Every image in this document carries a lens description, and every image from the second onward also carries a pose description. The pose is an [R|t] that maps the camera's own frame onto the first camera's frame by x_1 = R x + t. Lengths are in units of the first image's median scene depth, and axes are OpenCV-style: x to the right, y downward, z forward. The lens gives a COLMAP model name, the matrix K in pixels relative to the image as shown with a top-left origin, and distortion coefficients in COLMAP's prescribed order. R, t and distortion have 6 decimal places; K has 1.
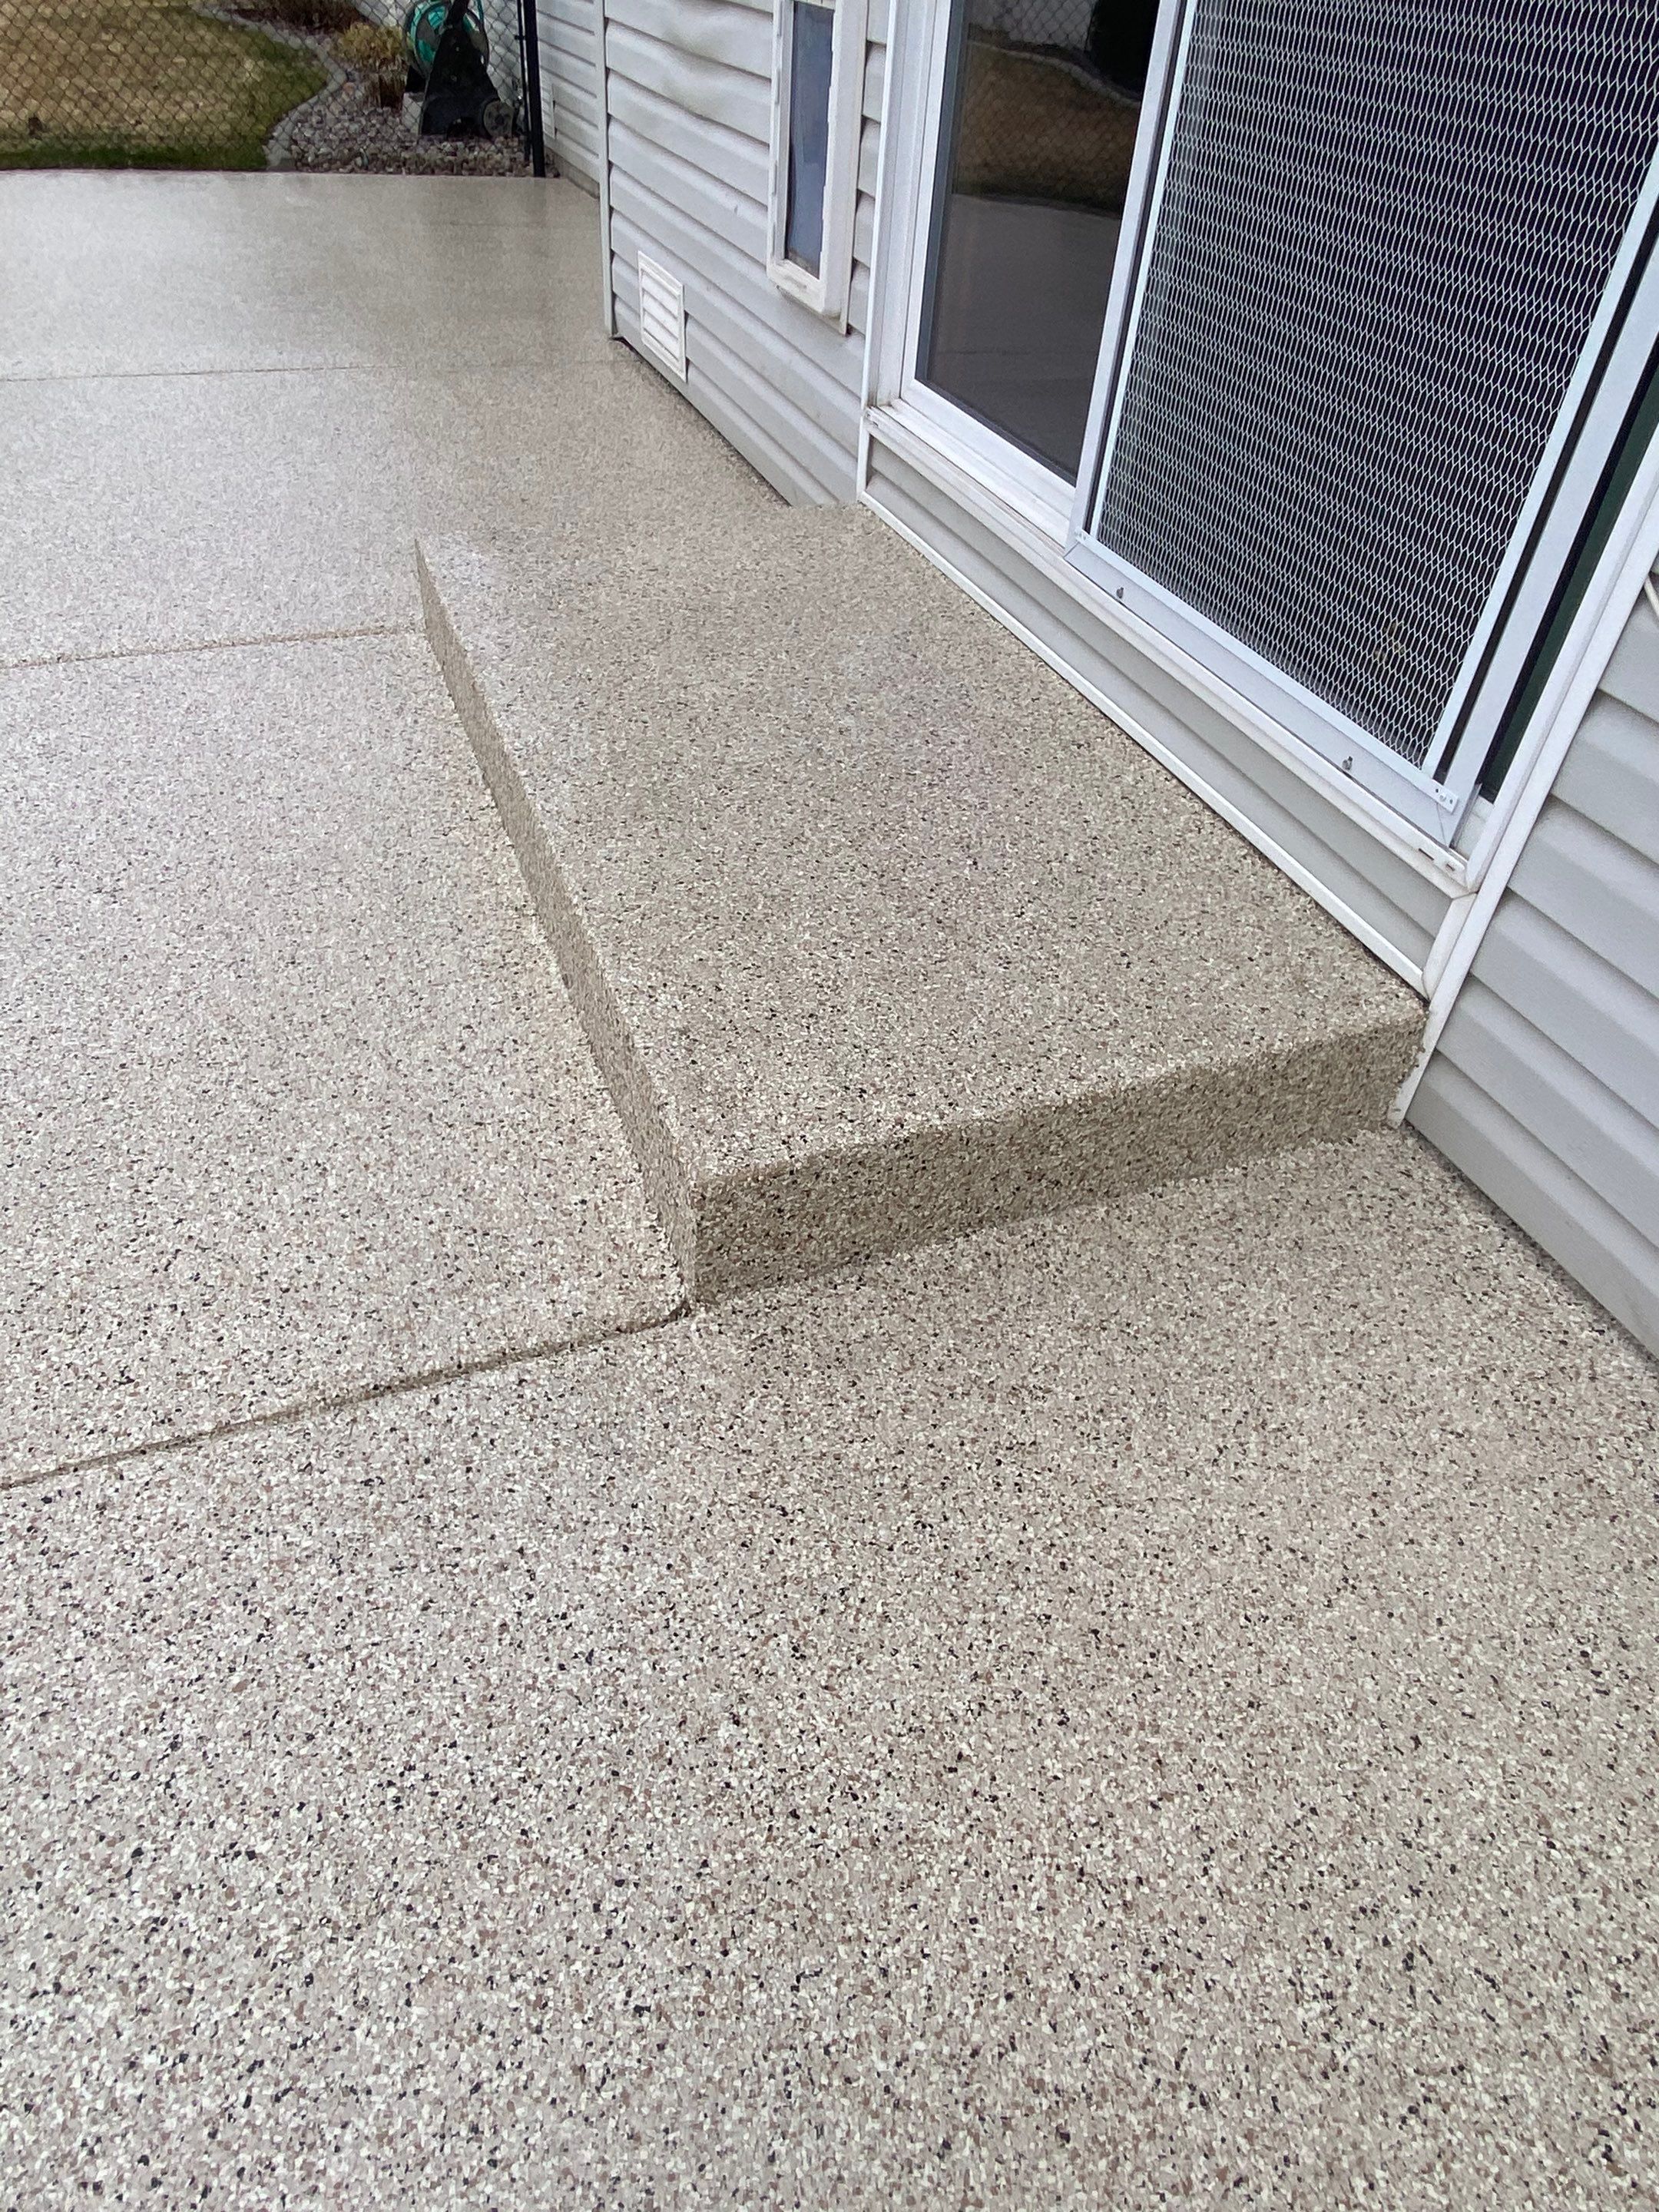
lens RADIAL K [[1373.0, 0, 841.1], [0, 1373.0, 1087.2], [0, 0, 1]] dist [0.090056, -0.096473]
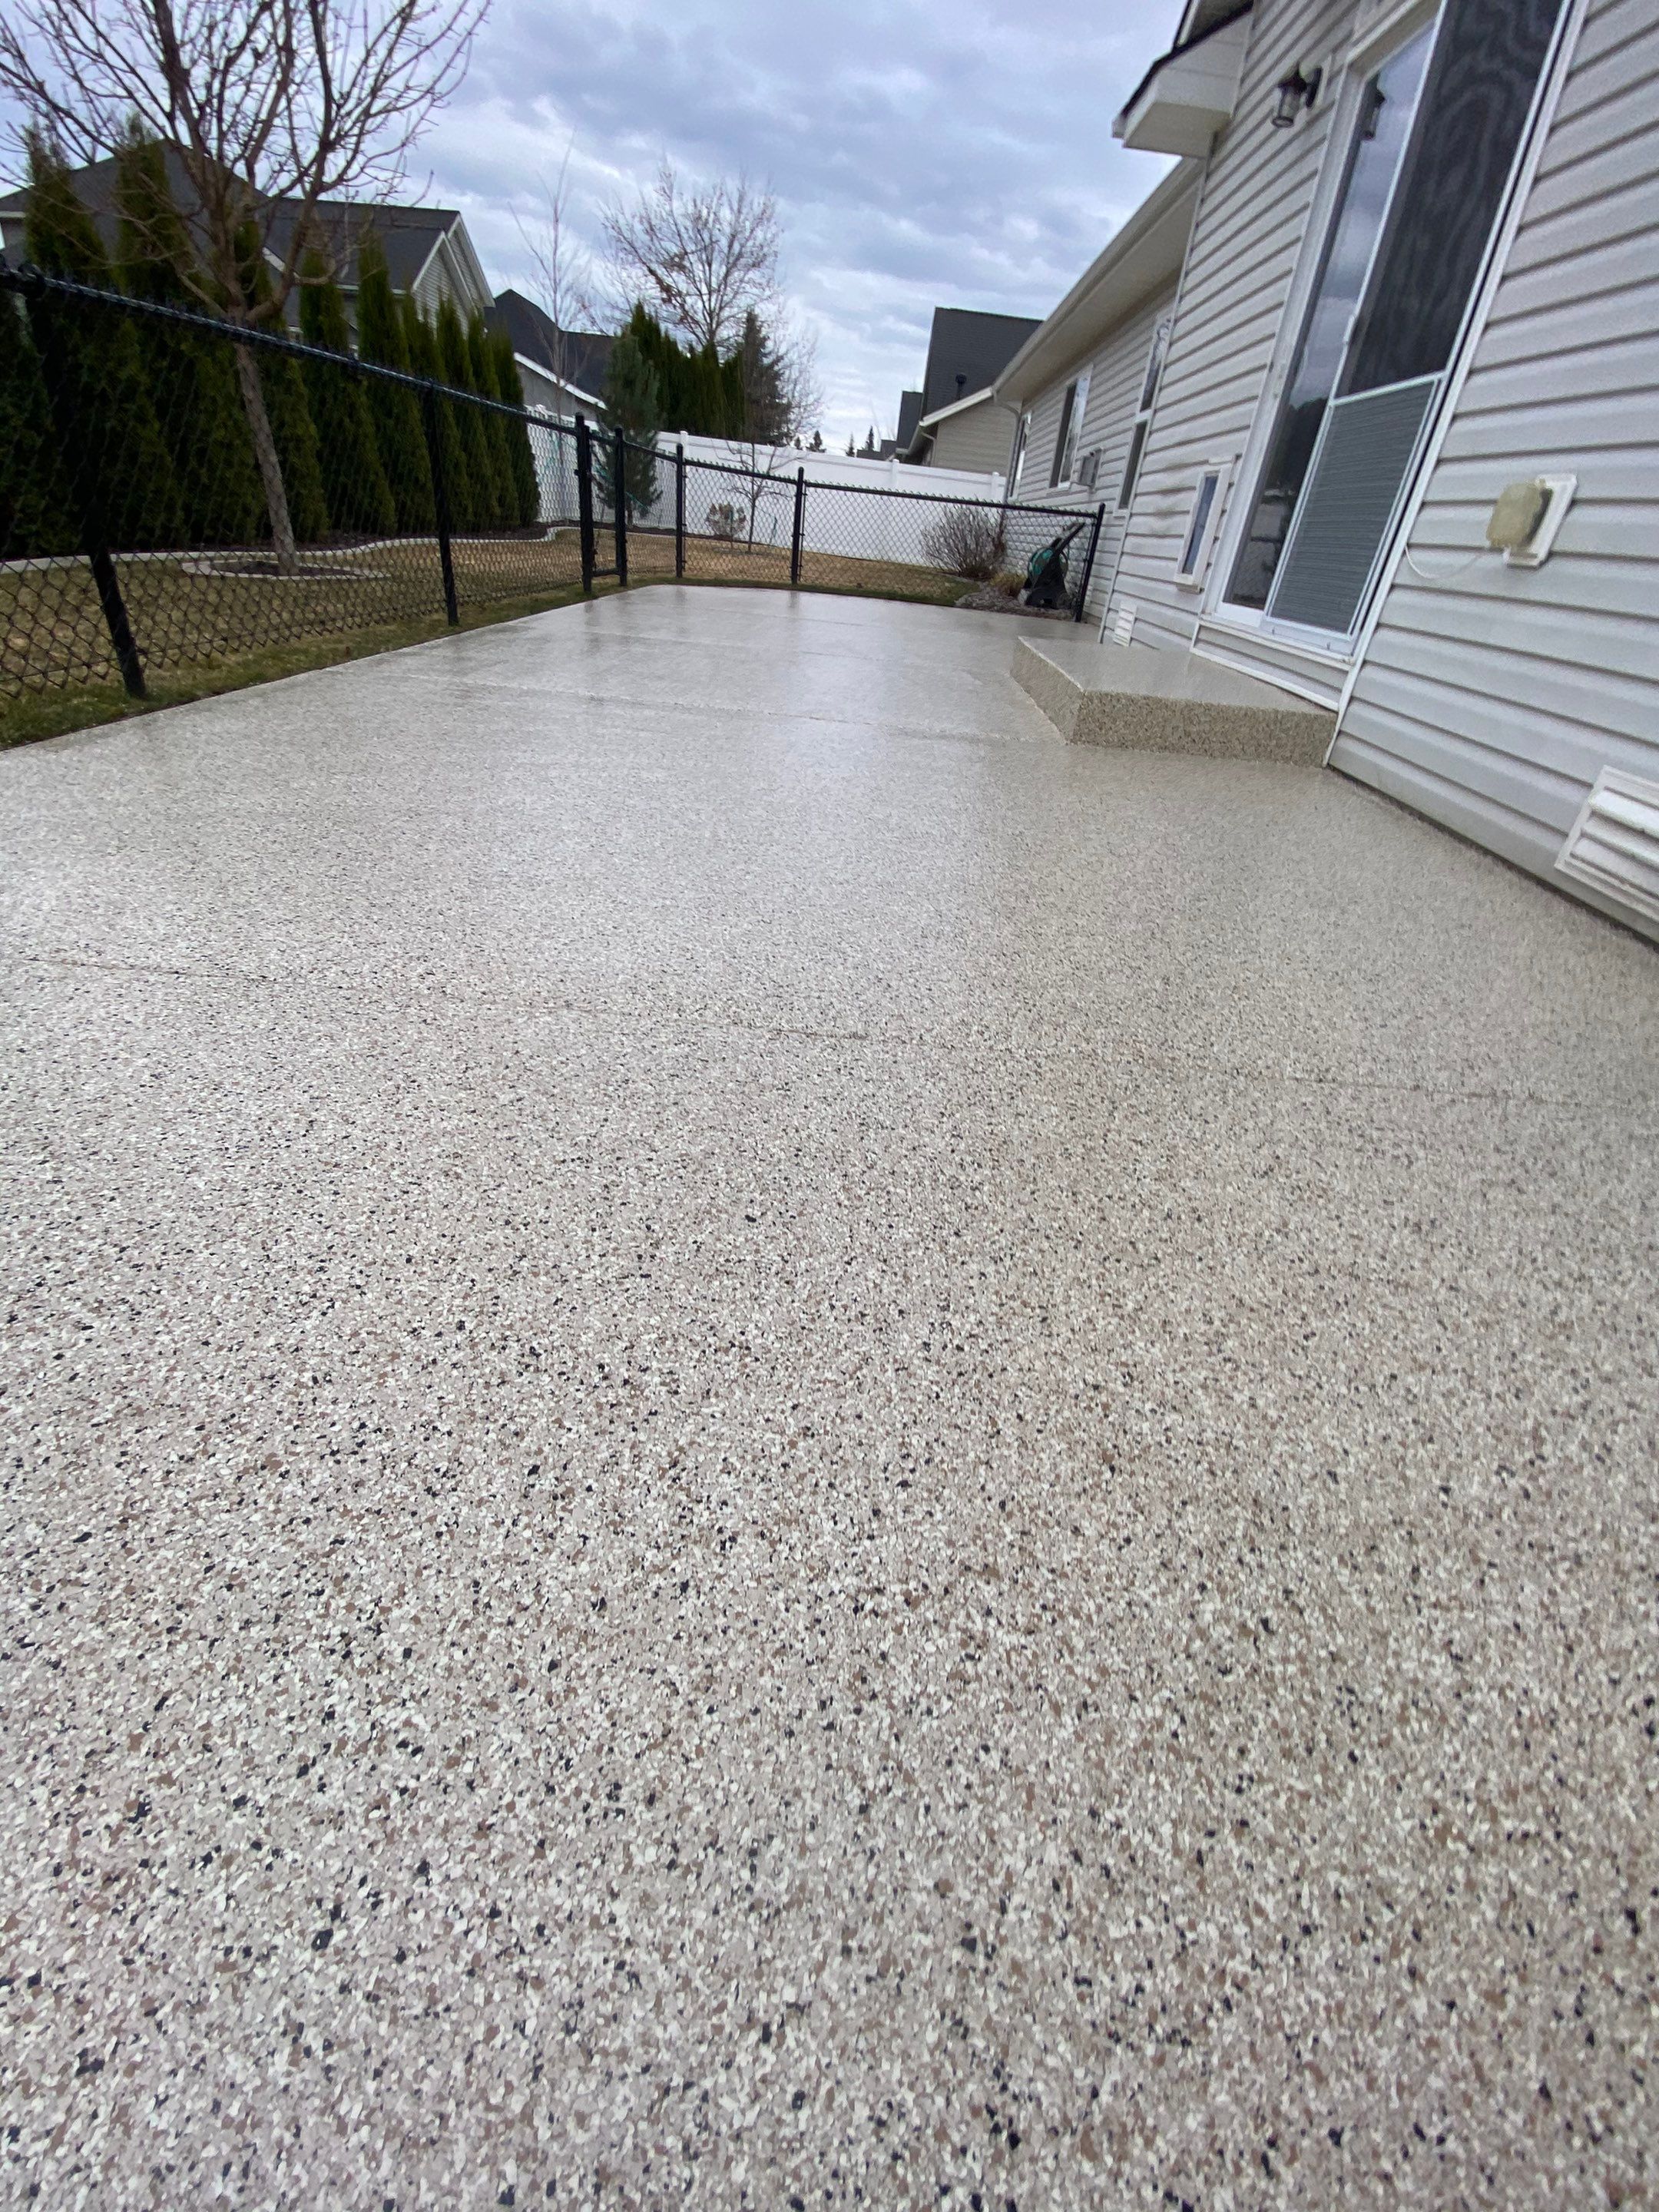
lens RADIAL K [[902.1, 0, 833.9], [0, 902.1, 1102.7], [0, 0, 1]] dist [0.012377, -0.017053]
pose [[0.915534, 0.238083, -0.324212, 0.255436], [-0.288808, 0.950106, -0.117852, 1.244918], [0.279977, 0.201532, 0.938615, -0.938478]]
